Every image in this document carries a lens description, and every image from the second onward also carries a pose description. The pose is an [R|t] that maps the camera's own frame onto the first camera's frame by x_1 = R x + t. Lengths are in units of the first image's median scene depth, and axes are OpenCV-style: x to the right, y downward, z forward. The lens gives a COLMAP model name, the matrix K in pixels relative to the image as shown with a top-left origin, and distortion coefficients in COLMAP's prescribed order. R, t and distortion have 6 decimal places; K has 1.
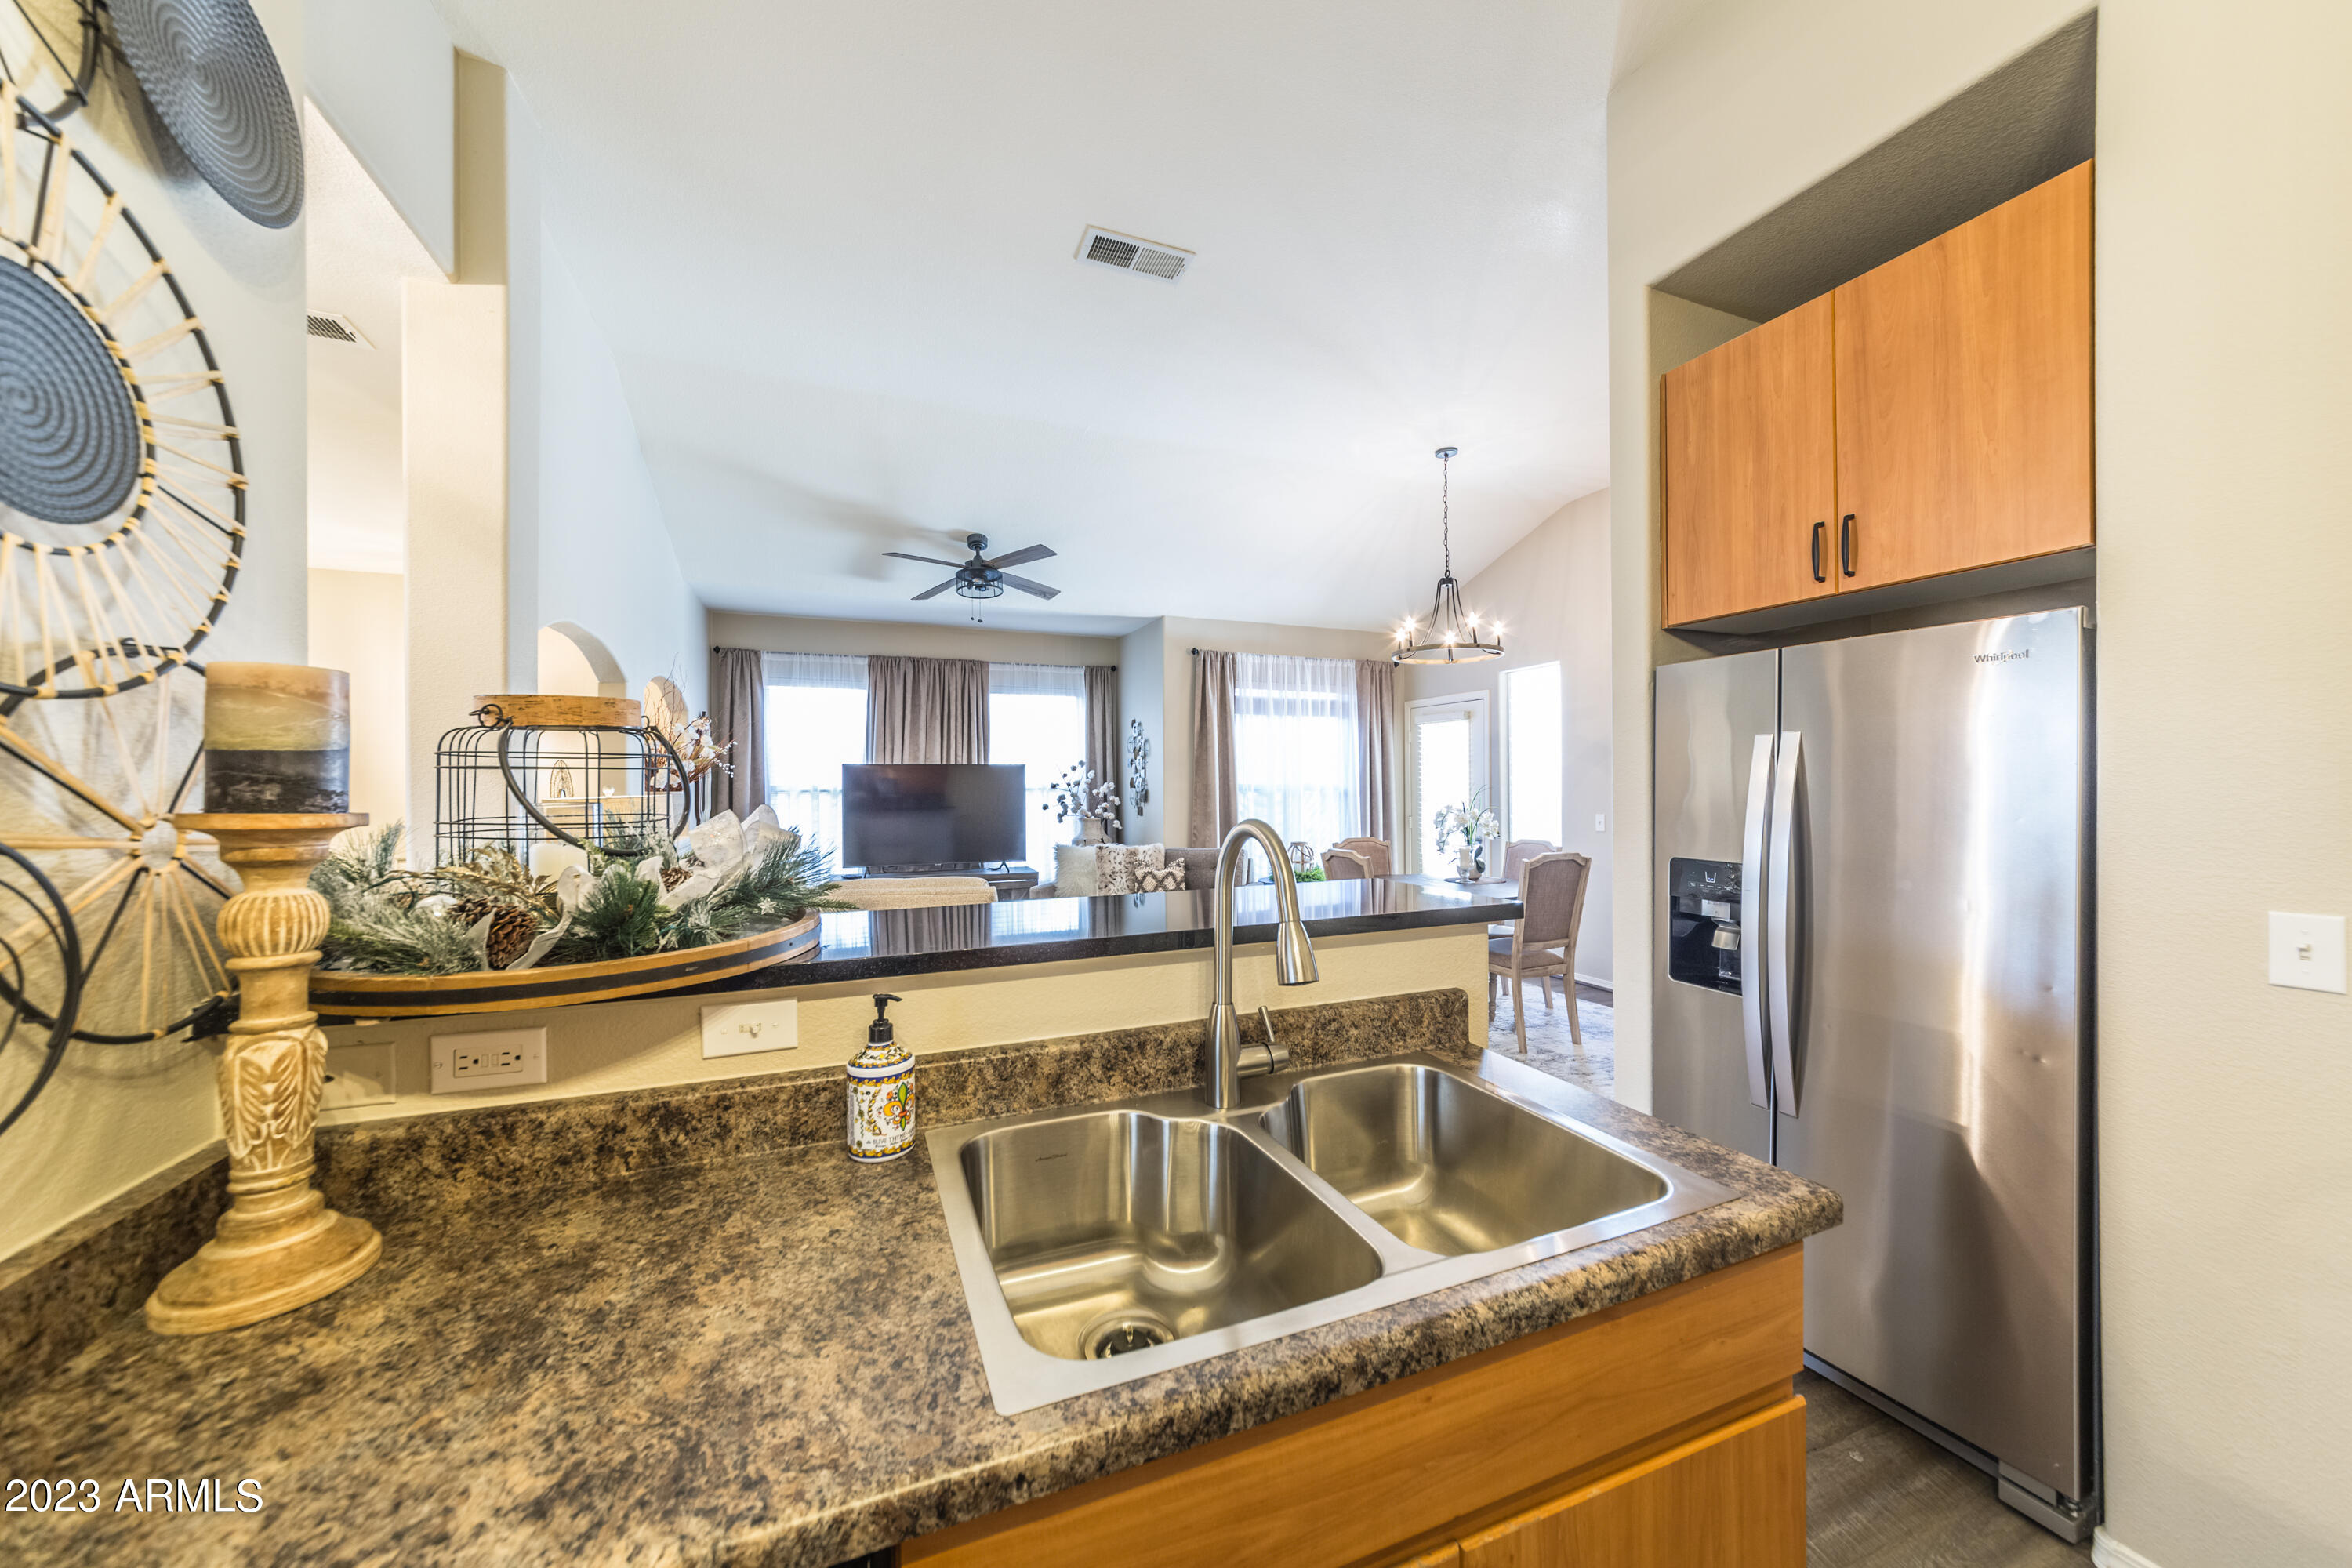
lens RADIAL K [[830.3, 0, 1191.1], [0, 830.3, 794.0], [0, 0, 1]] dist [-0.014587, 0.004219]
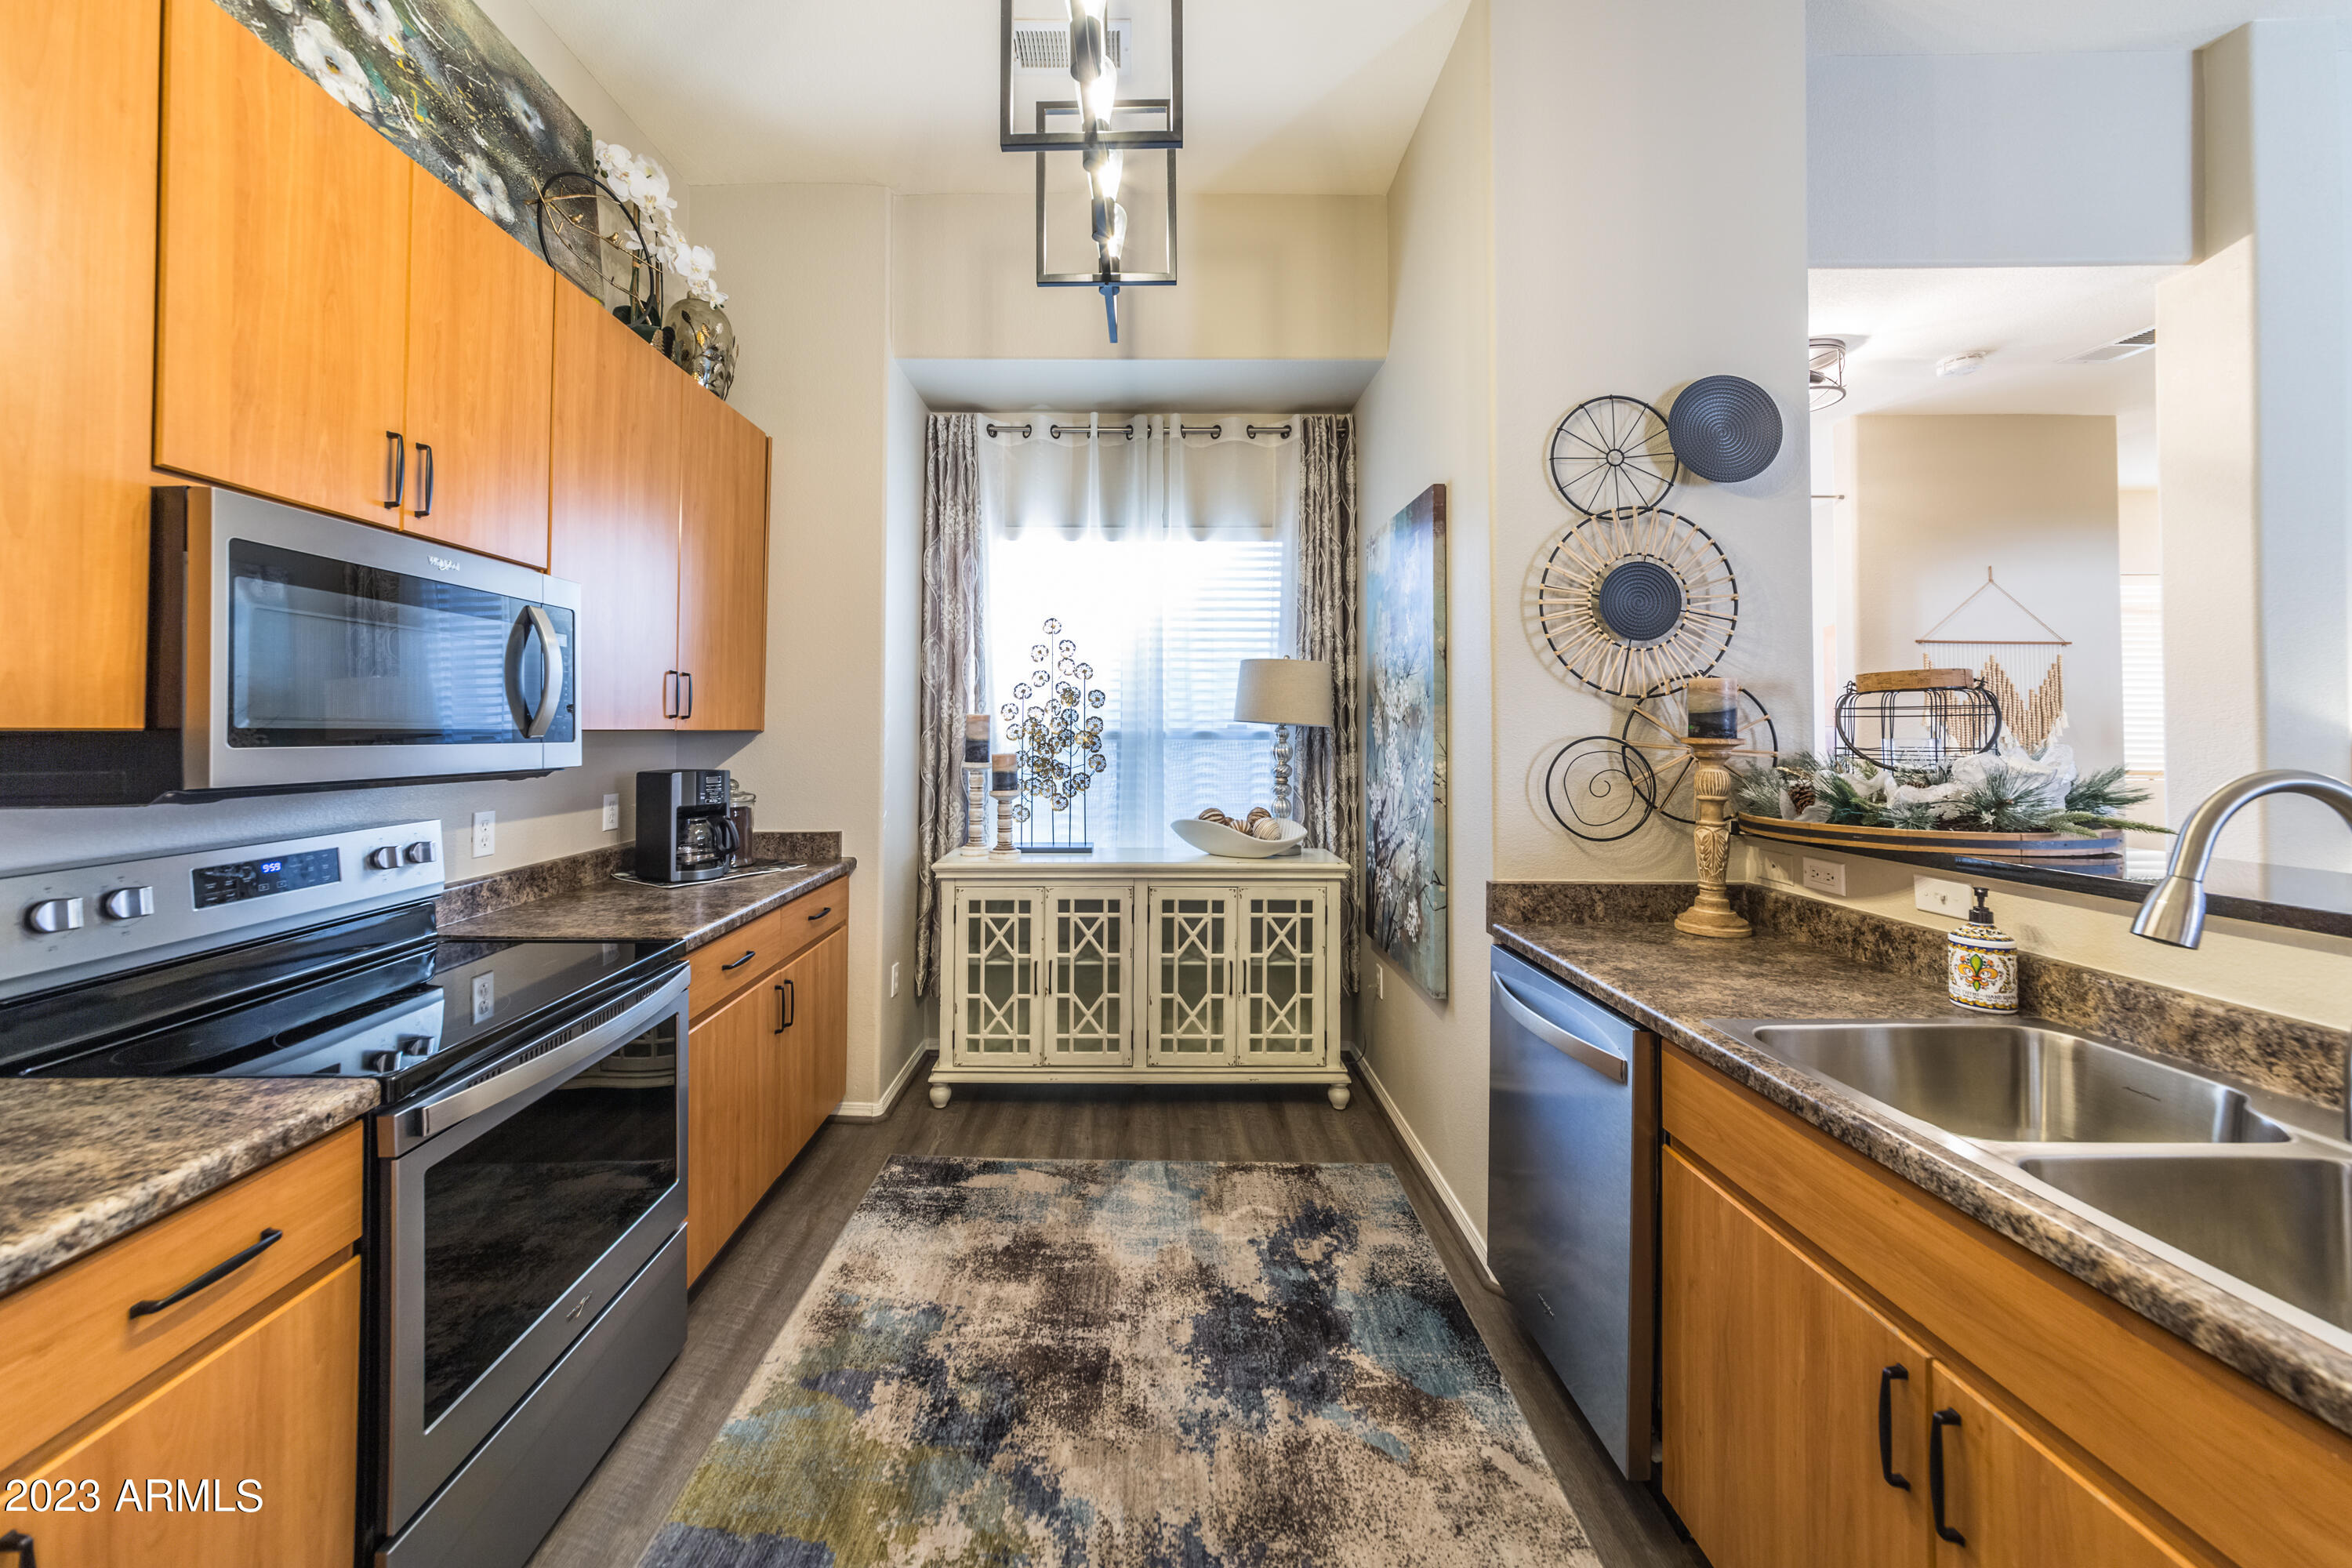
lens RADIAL K [[830.3, 0, 1121.7], [0, 830.3, 713.9], [0, 0, 1]] dist [-0.014587, 0.004219]
pose [[-0.398948, -0.011762, -0.916898, 0.212941], [-0.010120, 0.999913, -0.008424, -0.001240], [0.916917, 0.005918, -0.399033, 0.042230]]
